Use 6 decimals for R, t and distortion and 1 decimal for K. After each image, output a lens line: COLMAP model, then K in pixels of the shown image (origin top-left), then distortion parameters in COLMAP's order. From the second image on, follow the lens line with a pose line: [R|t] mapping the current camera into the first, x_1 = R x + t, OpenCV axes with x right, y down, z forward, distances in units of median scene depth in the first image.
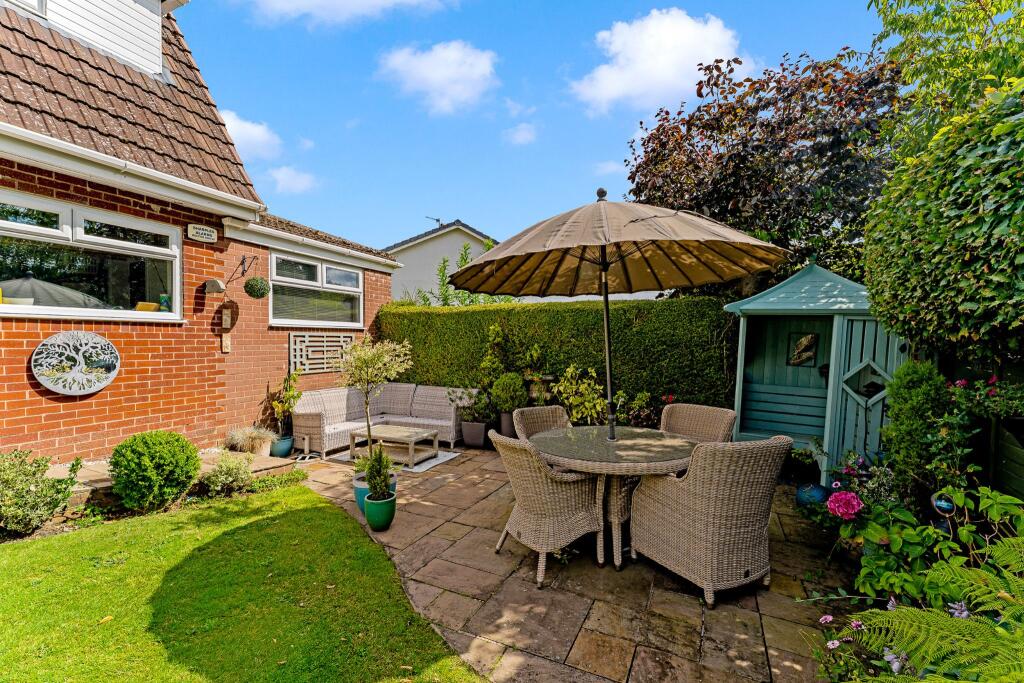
lens RADIAL K [[424.5, 0, 512.0], [0, 424.5, 341.5], [0, 0, 1]] dist [0.002578, 0.000195]
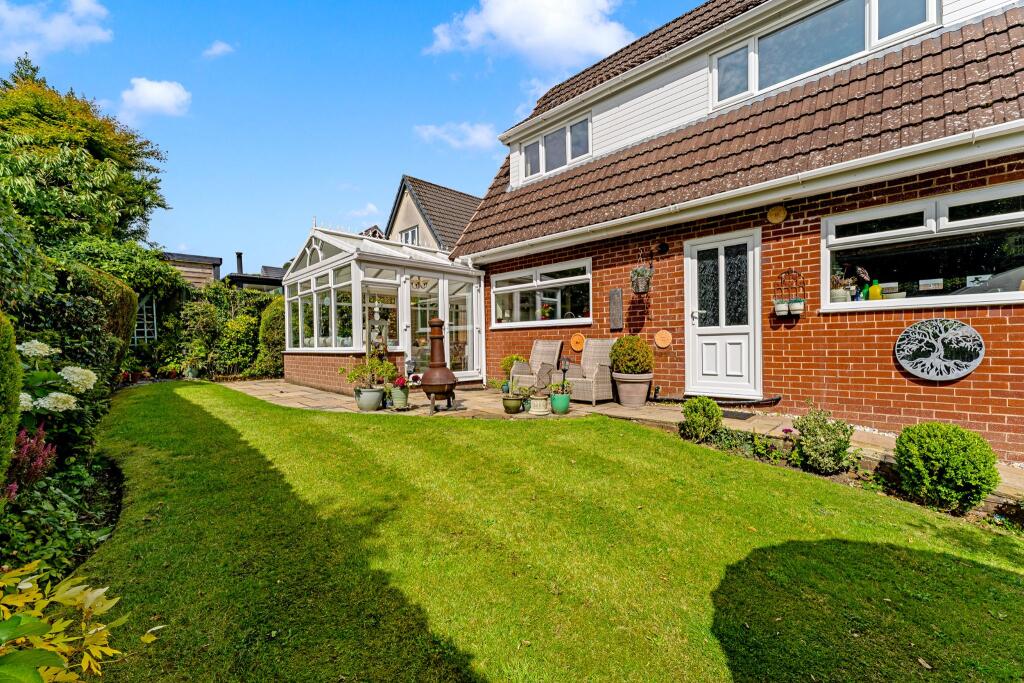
lens RADIAL K [[416.4, 0, 511.1], [0, 416.4, 344.8], [0, 0, 1]] dist [0.000674, 0.000088]
pose [[-0.347916, 0.009186, -0.937481, 0.299103], [0.011381, 0.999920, 0.005574, 0.022337], [0.937456, -0.008730, -0.347993, 0.392702]]
